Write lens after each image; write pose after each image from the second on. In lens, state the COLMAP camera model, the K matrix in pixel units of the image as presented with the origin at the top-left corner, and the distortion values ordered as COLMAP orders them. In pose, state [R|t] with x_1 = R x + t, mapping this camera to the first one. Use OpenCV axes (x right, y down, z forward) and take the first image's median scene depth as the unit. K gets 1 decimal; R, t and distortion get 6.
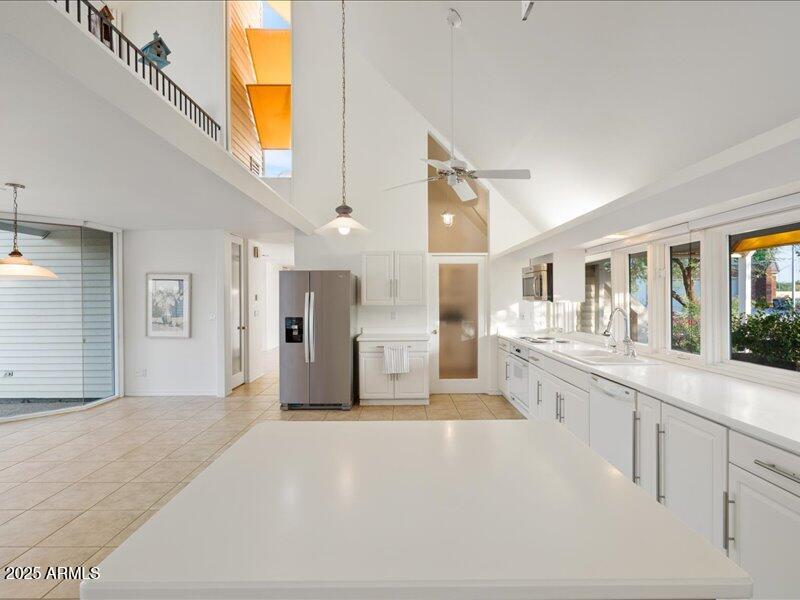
lens RADIAL K [[405.8, 0, 399.5], [0, 405.8, 297.3], [0, 0, 1]] dist [0.001381, 0.000658]
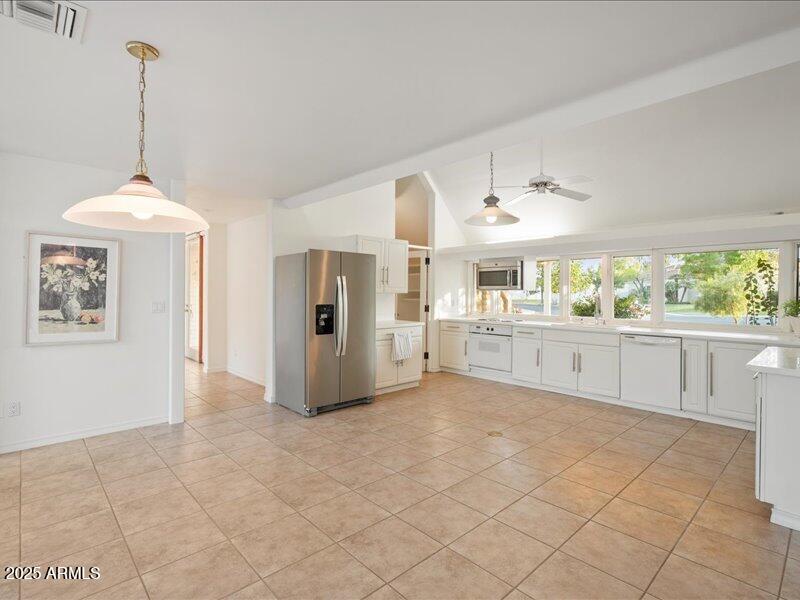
lens RADIAL K [[405.8, 0, 401.6], [0, 405.8, 299.3], [0, 0, 1]] dist [0.001381, 0.000658]
pose [[0.724279, -0.001127, 0.689506, -0.635370], [-0.011324, 0.999844, 0.013529, 0.020952], [-0.689414, -0.017607, 0.724153, 0.236851]]
